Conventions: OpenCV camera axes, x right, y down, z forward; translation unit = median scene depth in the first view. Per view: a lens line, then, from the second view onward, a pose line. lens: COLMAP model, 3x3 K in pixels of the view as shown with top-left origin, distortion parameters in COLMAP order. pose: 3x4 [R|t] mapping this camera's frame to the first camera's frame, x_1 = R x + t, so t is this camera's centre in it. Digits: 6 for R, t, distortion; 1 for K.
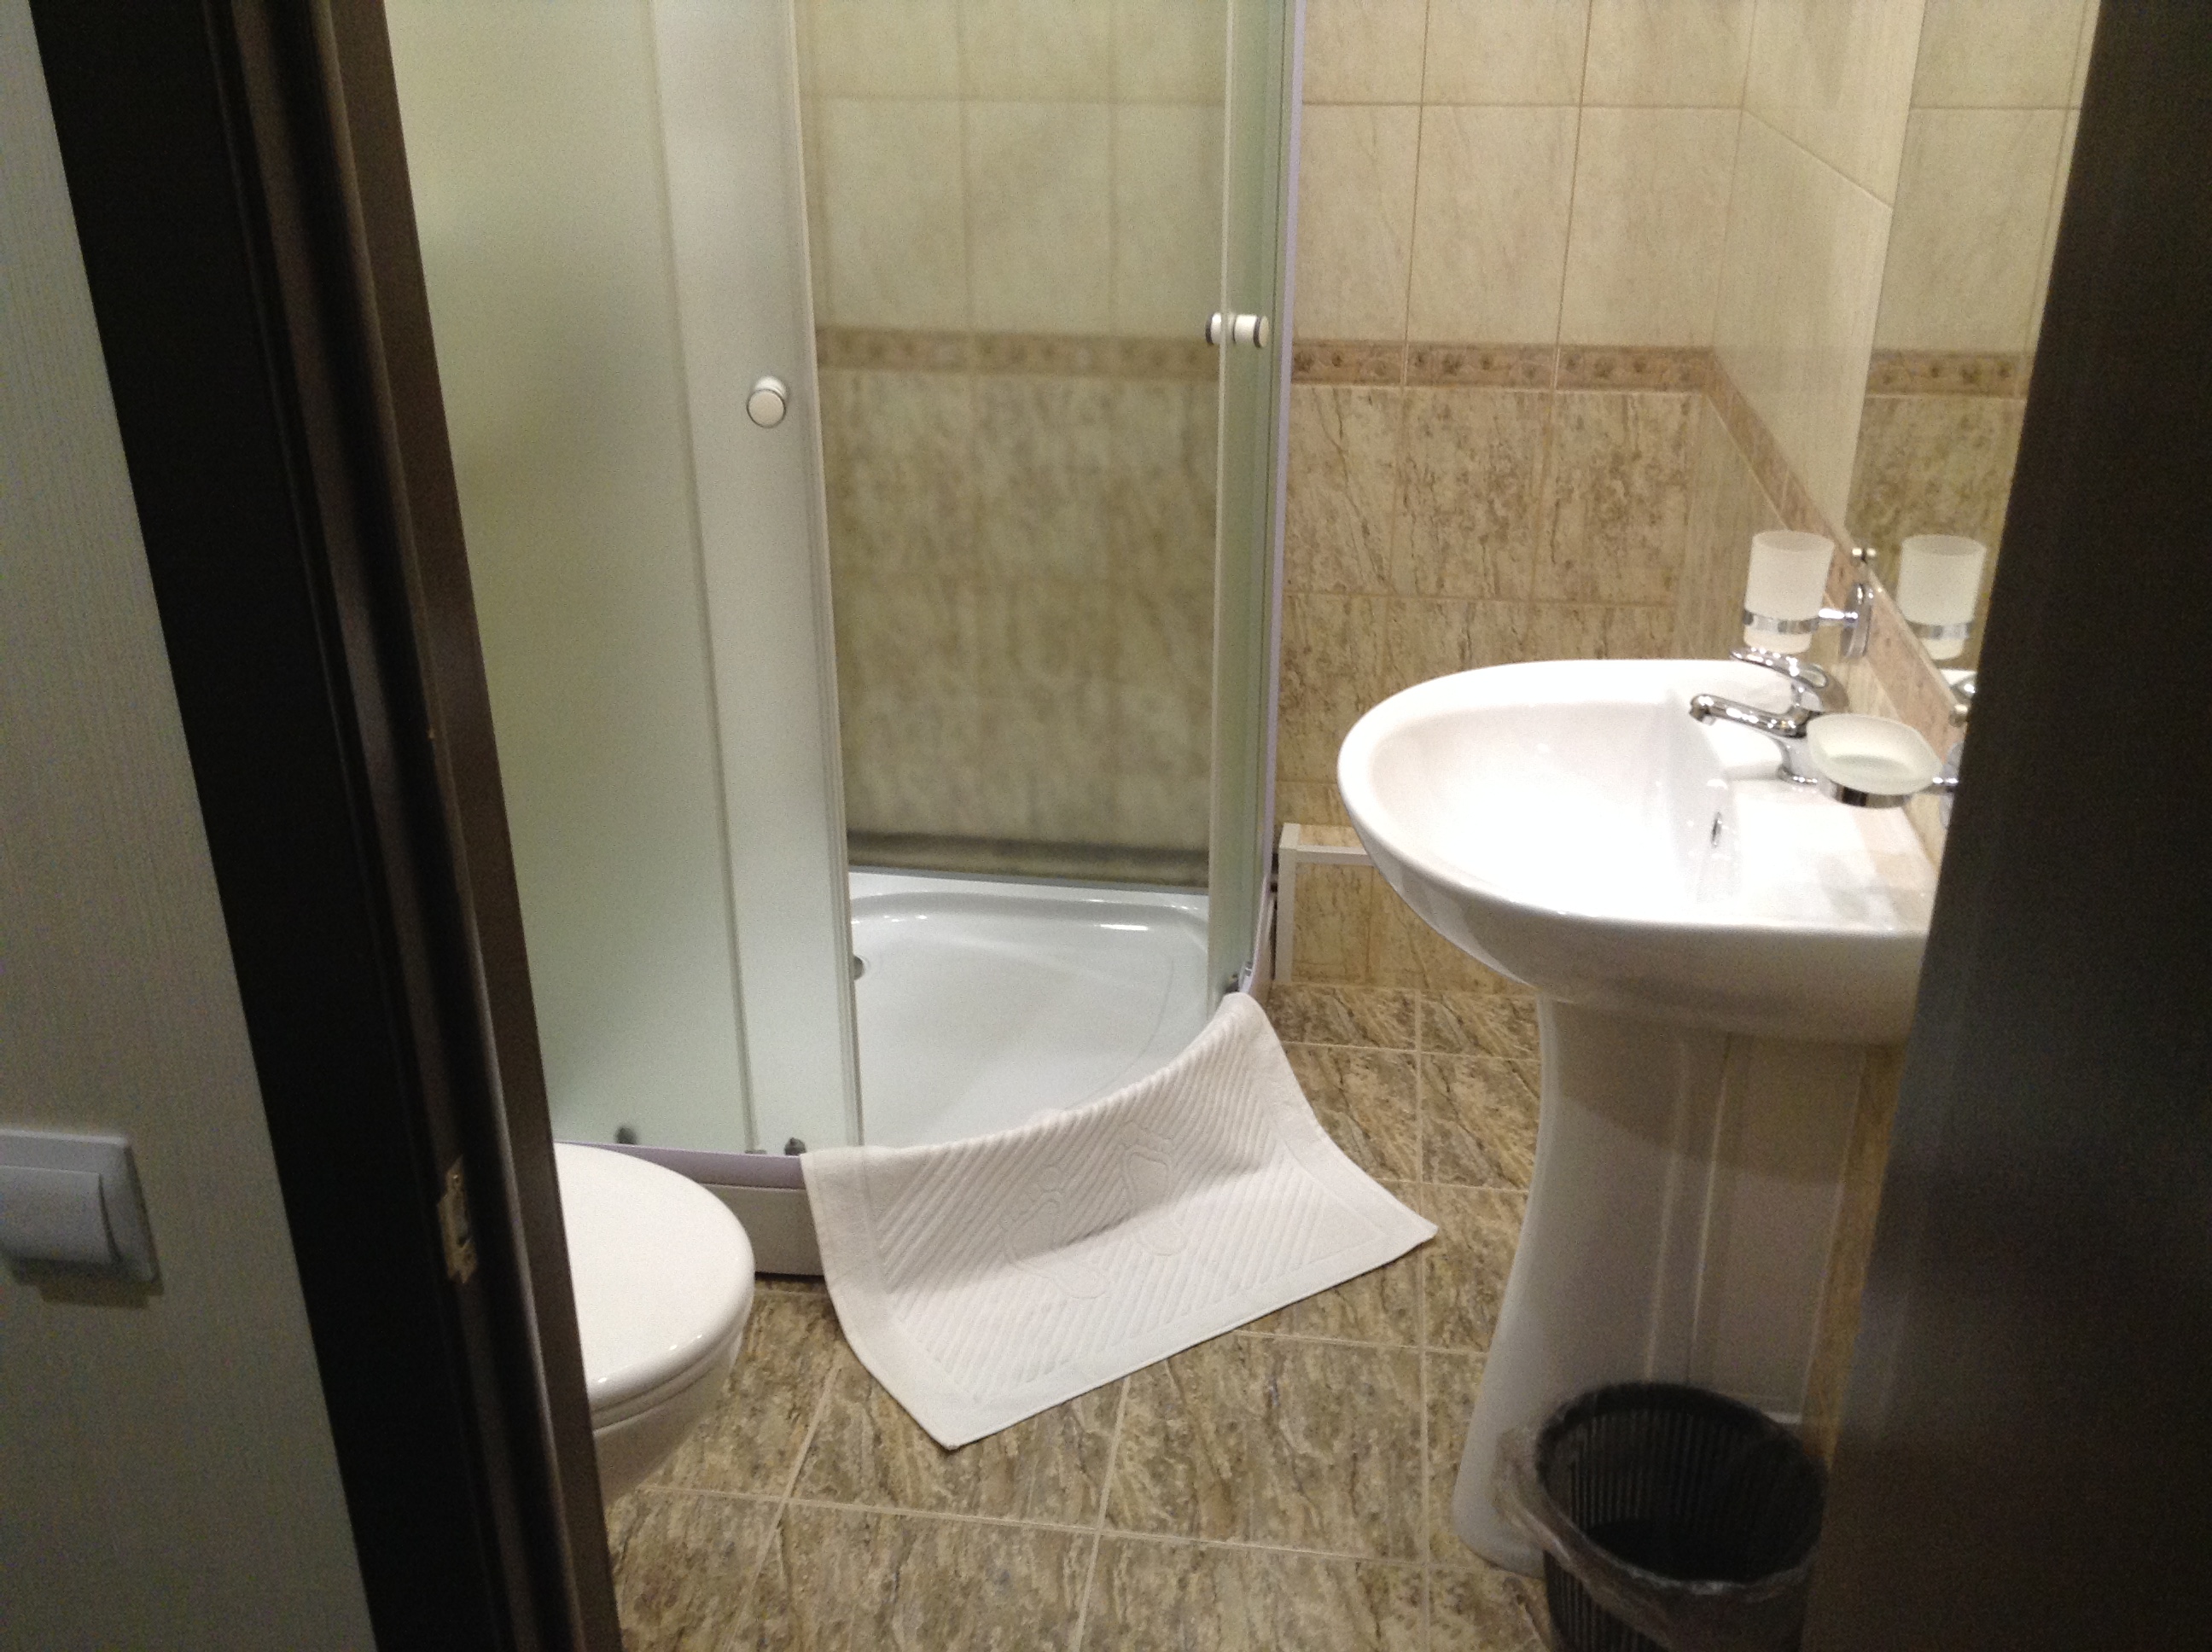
lens RADIAL K [[2023.5, 0, 1106.0], [0, 2023.5, 826.0], [0, 0, 1]] dist [0.185002, -0.398928]
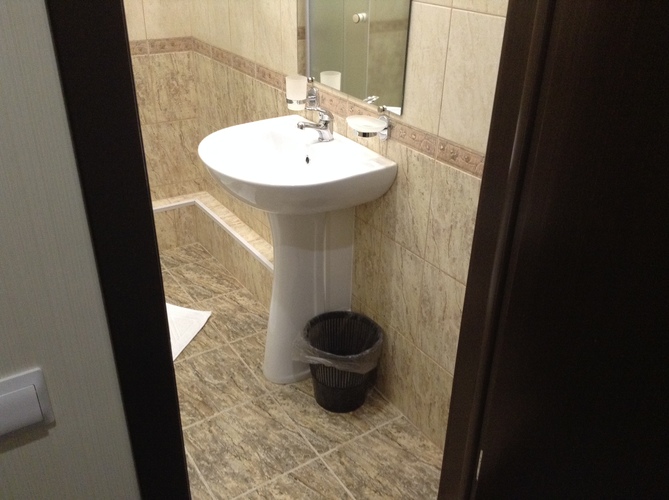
lens RADIAL K [[612.0, 0, 334.5], [0, 612.0, 250.0], [0, 0, 1]] dist [0.185002, -0.398928]
pose [[0.752237, -0.296266, 0.588528, -0.231868], [0.255133, 0.954500, 0.154394, -0.001328], [-0.607492, 0.034012, 0.793598, 0.080366]]
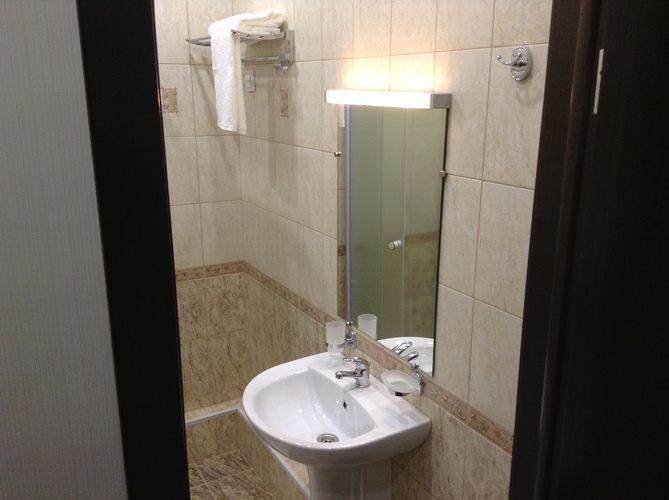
lens RADIAL K [[612.0, 0, 334.5], [0, 612.0, 250.0], [0, 0, 1]] dist [0.185002, -0.398928]
pose [[0.793517, -0.156567, 0.588063, -0.227298], [0.251627, 0.964275, -0.082809, -0.122231], [-0.554089, 0.213683, 0.804565, 0.023467]]
